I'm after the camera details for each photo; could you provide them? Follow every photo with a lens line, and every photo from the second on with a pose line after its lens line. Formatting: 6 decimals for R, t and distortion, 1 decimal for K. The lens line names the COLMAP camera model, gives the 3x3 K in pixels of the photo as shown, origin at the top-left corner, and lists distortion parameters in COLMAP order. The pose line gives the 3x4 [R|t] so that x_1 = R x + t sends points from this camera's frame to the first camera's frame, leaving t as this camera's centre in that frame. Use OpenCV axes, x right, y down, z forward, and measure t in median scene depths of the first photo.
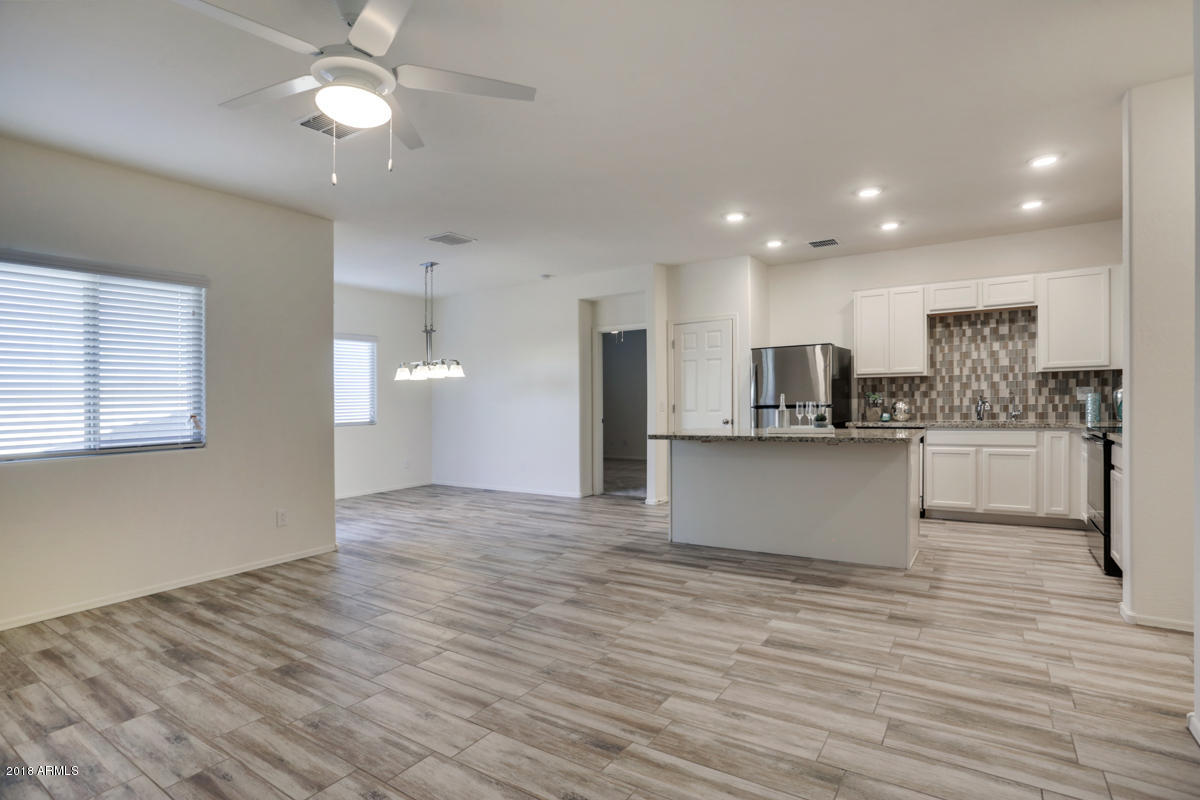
lens RADIAL K [[605.5, 0, 600.4], [0, 605.5, 419.4], [0, 0, 1]] dist [-0.066975, 0.039756]
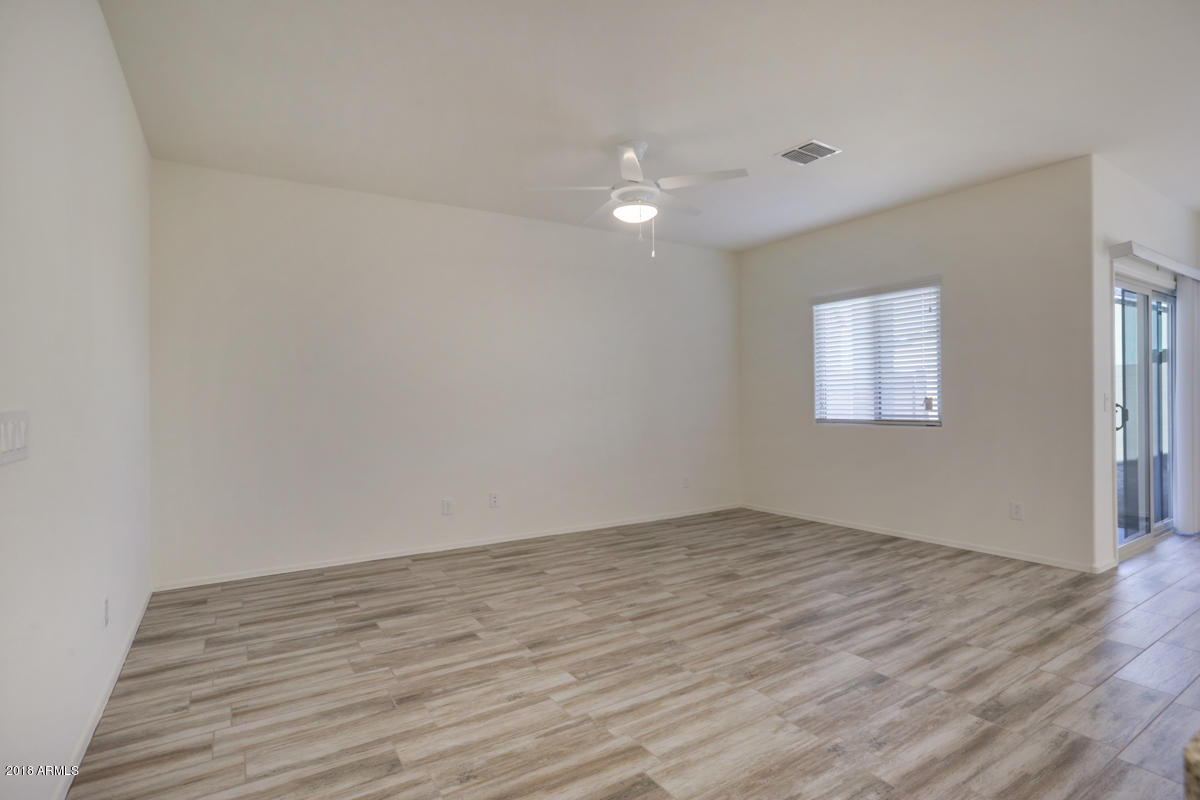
lens RADIAL K [[591.5, 0, 601.4], [0, 591.5, 399.3], [0, 0, 1]] dist [-0.059879, 0.027283]
pose [[-0.406149, 0.026603, -0.913420, 0.577374], [-0.003605, 0.999522, 0.030713, -0.035137], [0.913800, 0.015767, -0.405859, 0.813648]]
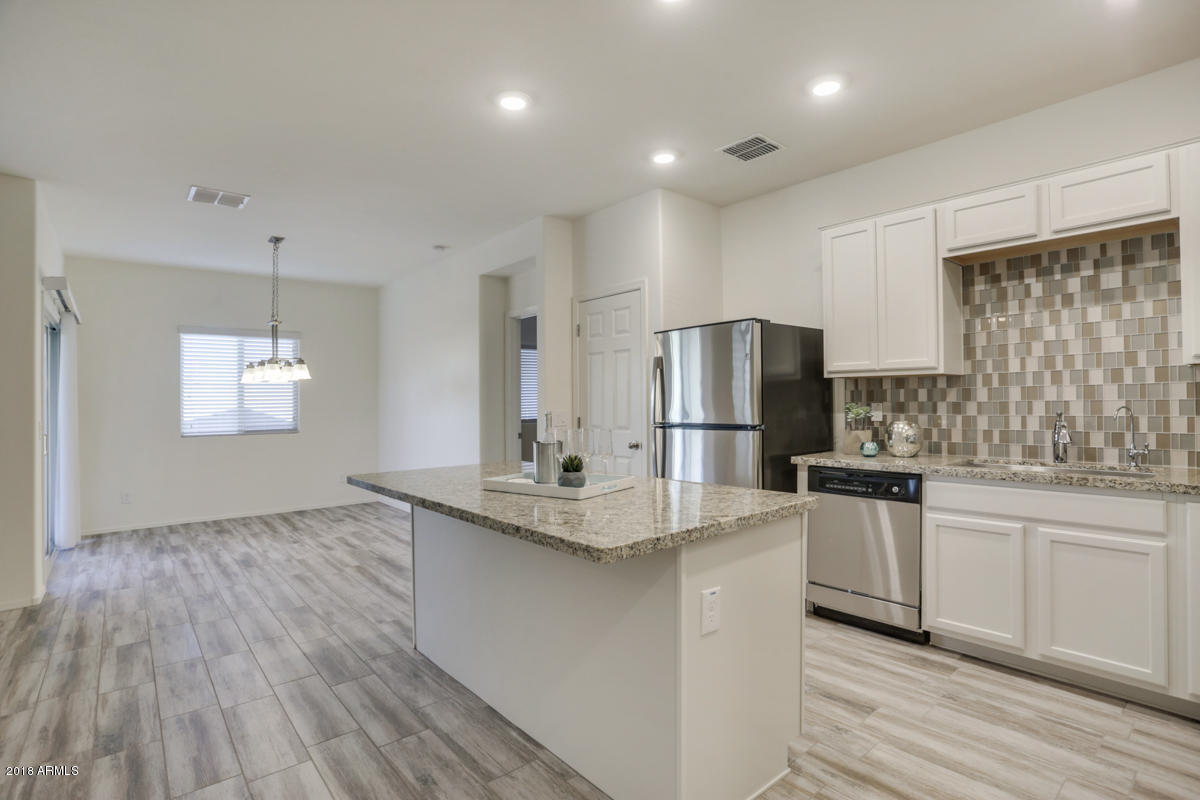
lens RADIAL K [[591.5, 0, 601.4], [0, 591.5, 399.3], [0, 0, 1]] dist [-0.059879, 0.027283]
pose [[0.959217, 0.006870, -0.282587, 0.539820], [-0.014824, 0.999552, -0.026018, -0.043998], [0.282282, 0.029146, 0.958889, 0.560822]]
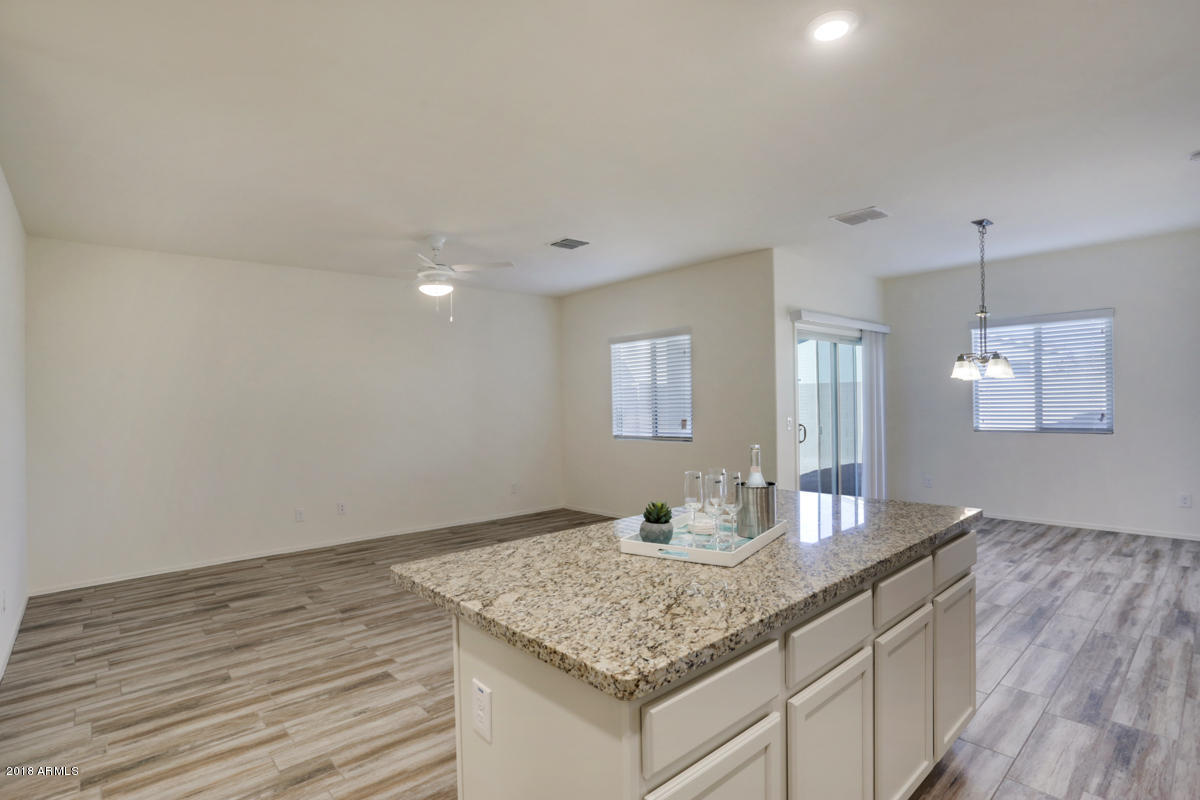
lens RADIAL K [[587.0, 0, 593.8], [0, 587.0, 396.1], [0, 0, 1]] dist [-0.059852, 0.029237]
pose [[-0.260823, 0.018521, -0.965209, 0.786105], [0.003240, 0.999827, 0.018310, -0.092416], [0.965381, 0.001649, -0.260838, 1.097935]]
